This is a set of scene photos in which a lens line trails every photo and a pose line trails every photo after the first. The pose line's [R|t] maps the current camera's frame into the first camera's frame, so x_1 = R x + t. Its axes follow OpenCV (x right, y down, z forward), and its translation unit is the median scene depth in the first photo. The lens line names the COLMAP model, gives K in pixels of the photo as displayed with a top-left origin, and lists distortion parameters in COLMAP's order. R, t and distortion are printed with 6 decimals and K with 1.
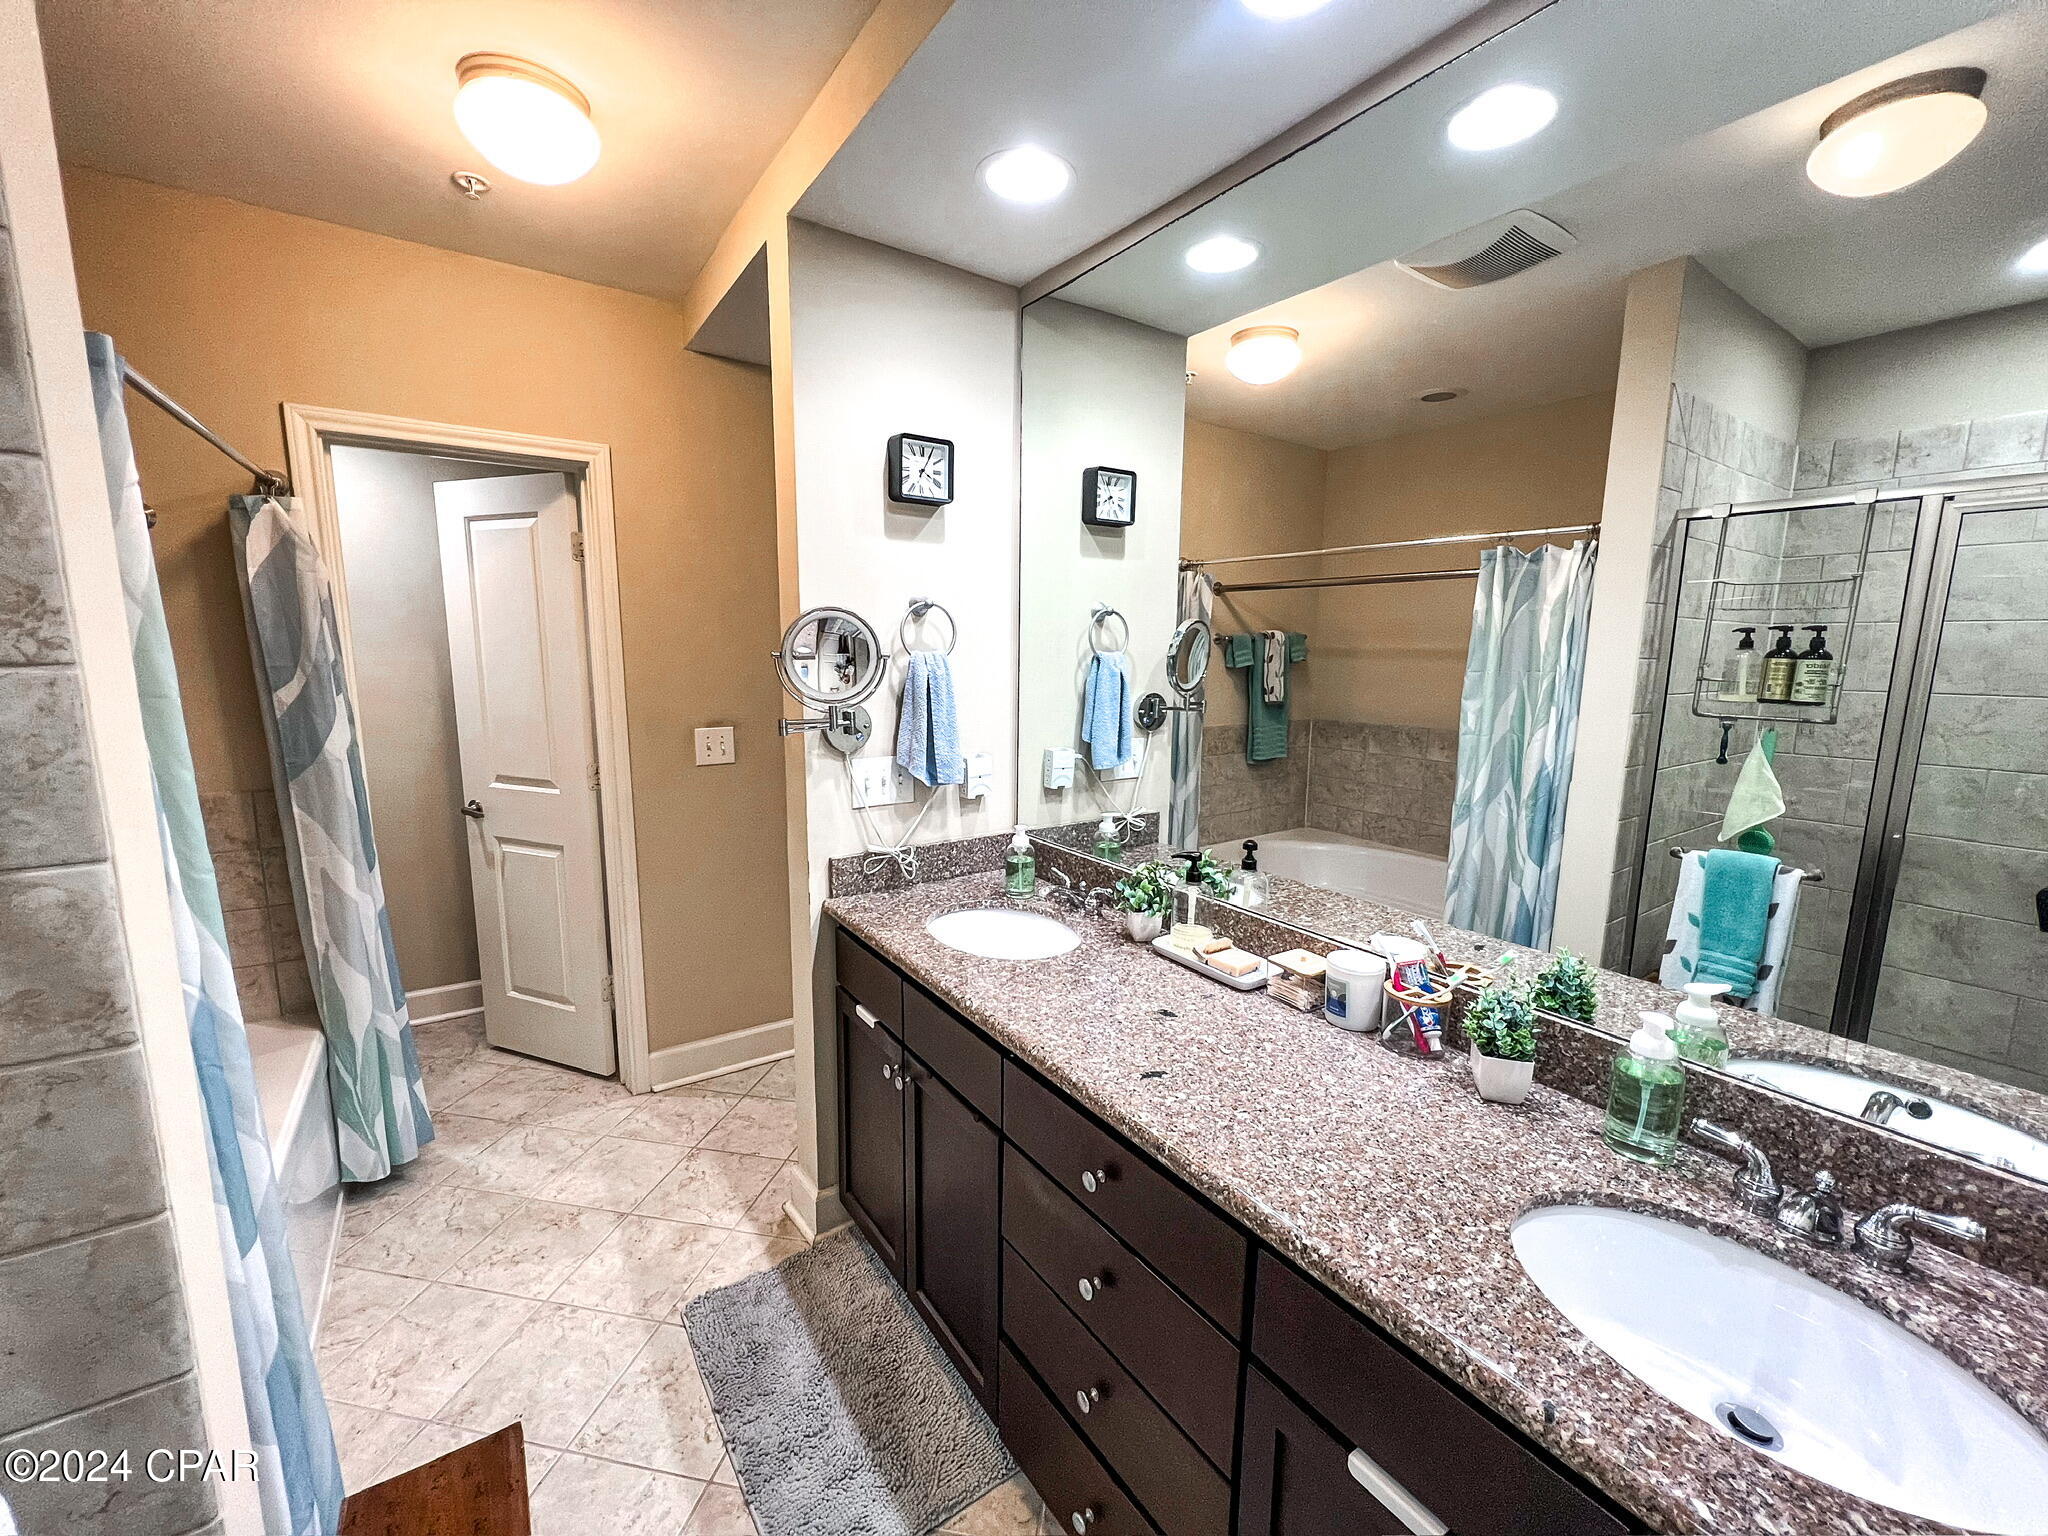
lens RADIAL K [[815.2, 0, 1018.6], [0, 815.2, 770.9], [0, 0, 1]] dist [0.000218, -0.000071]
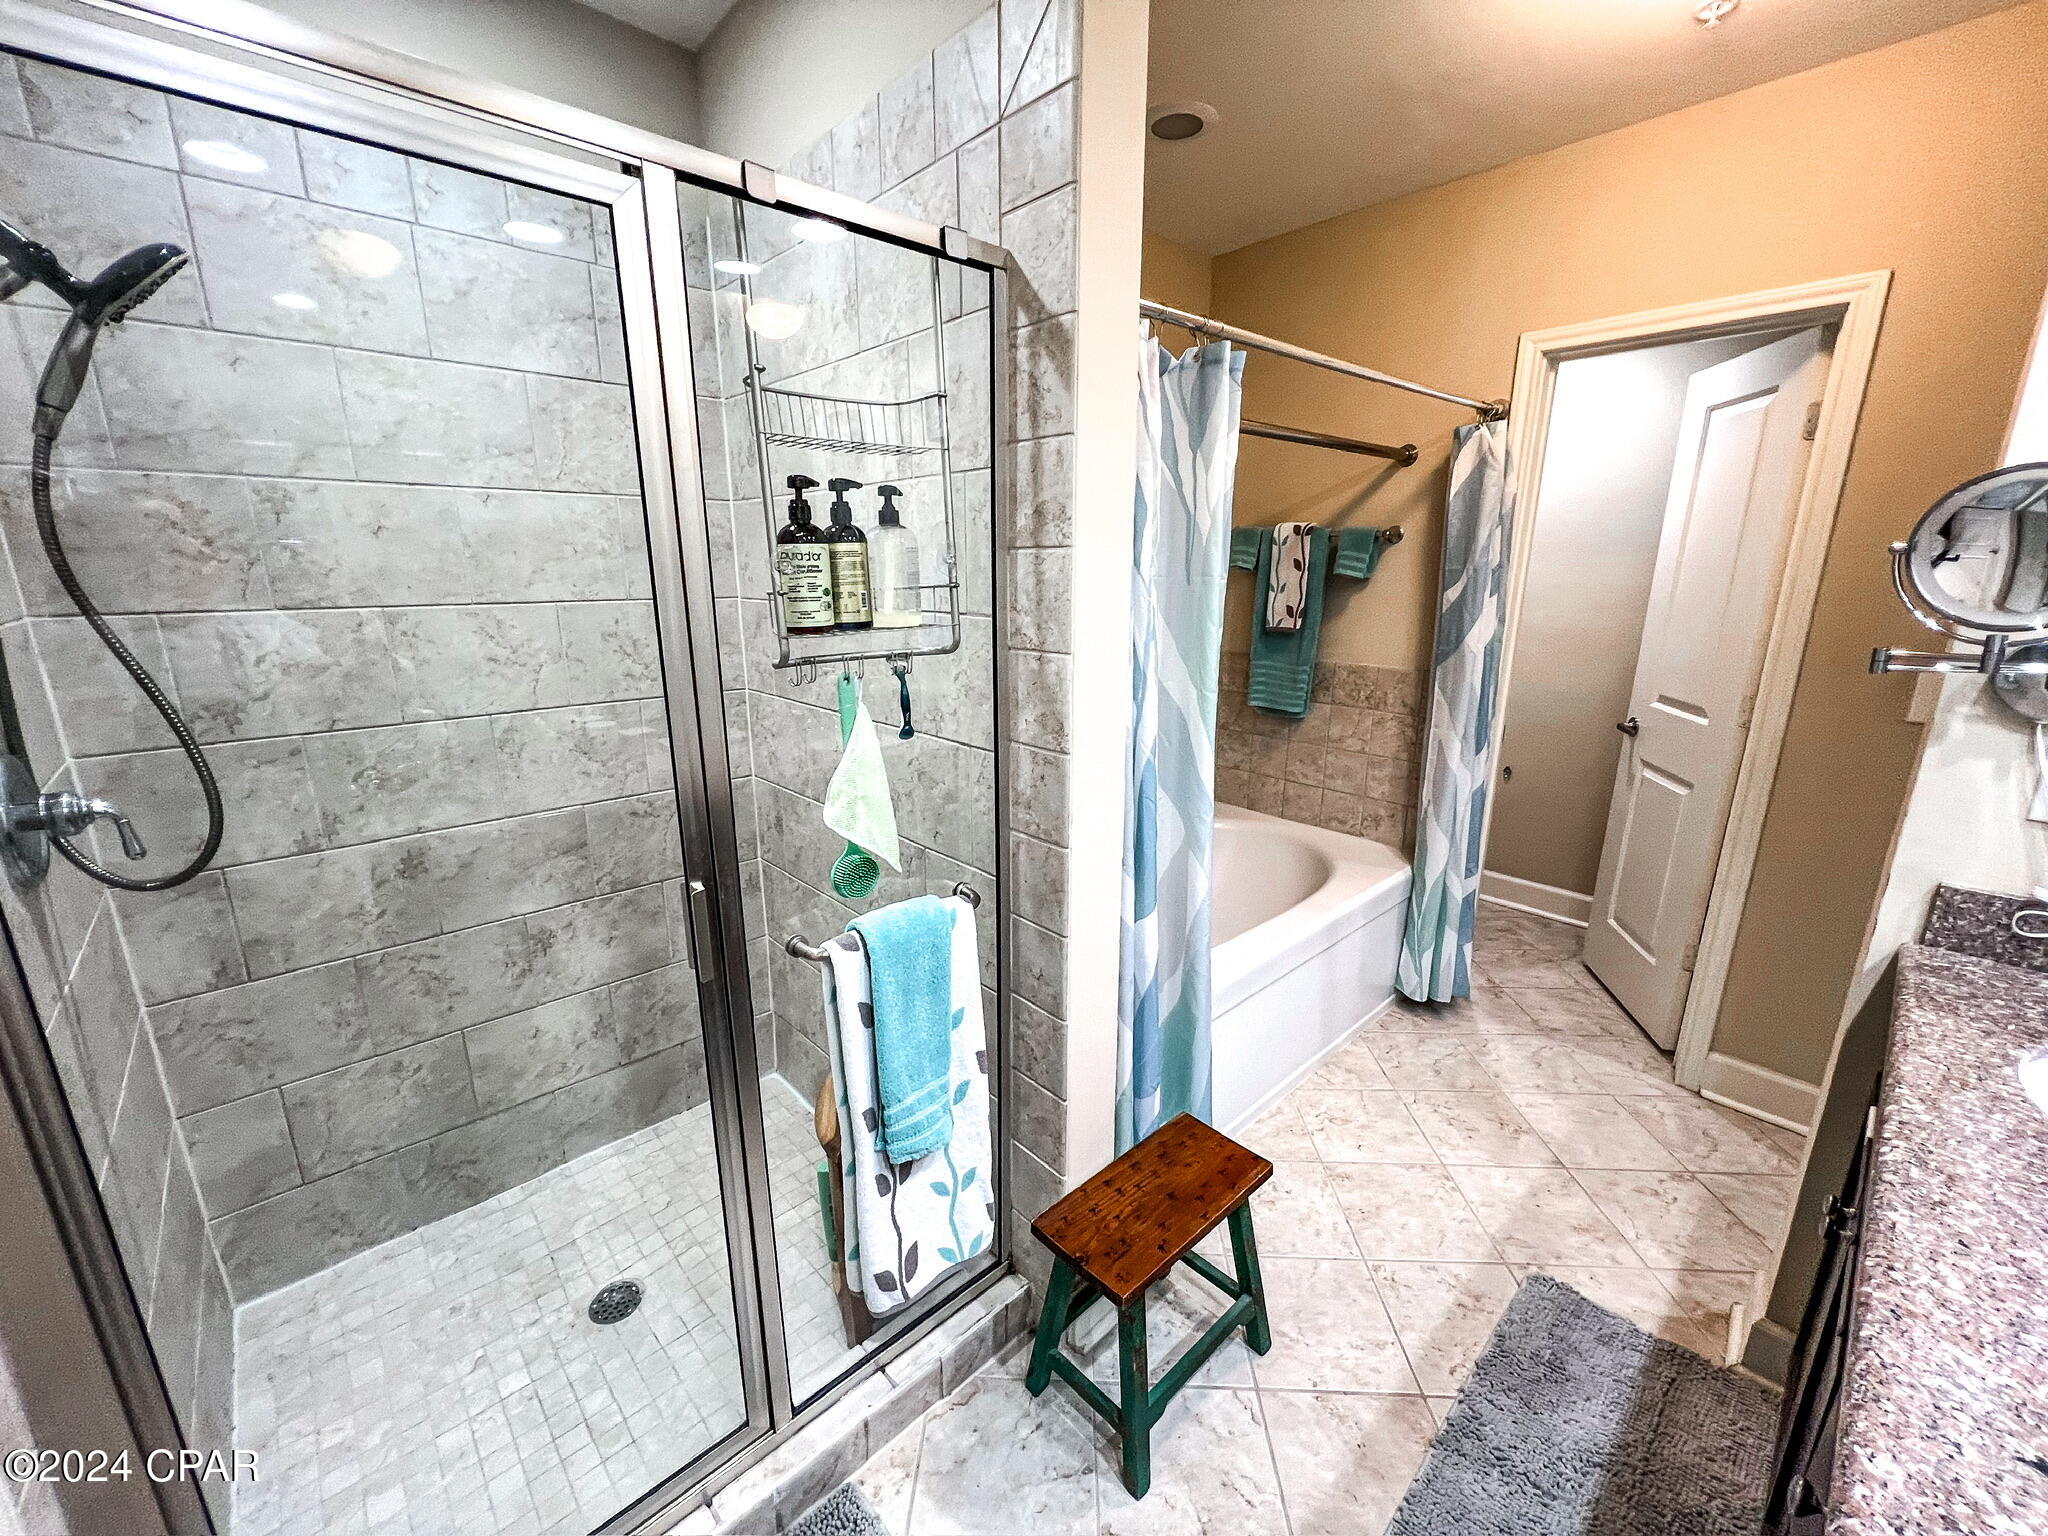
lens RADIAL K [[815.2, 0, 1021.5], [0, 815.2, 769.7], [0, 0, 1]] dist [0.000218, -0.000071]
pose [[0.149067, 0.236041, -0.960242, 0.217451], [-0.147190, 0.965570, 0.214501, -0.005952], [0.977811, 0.109363, 0.178677, 0.171653]]
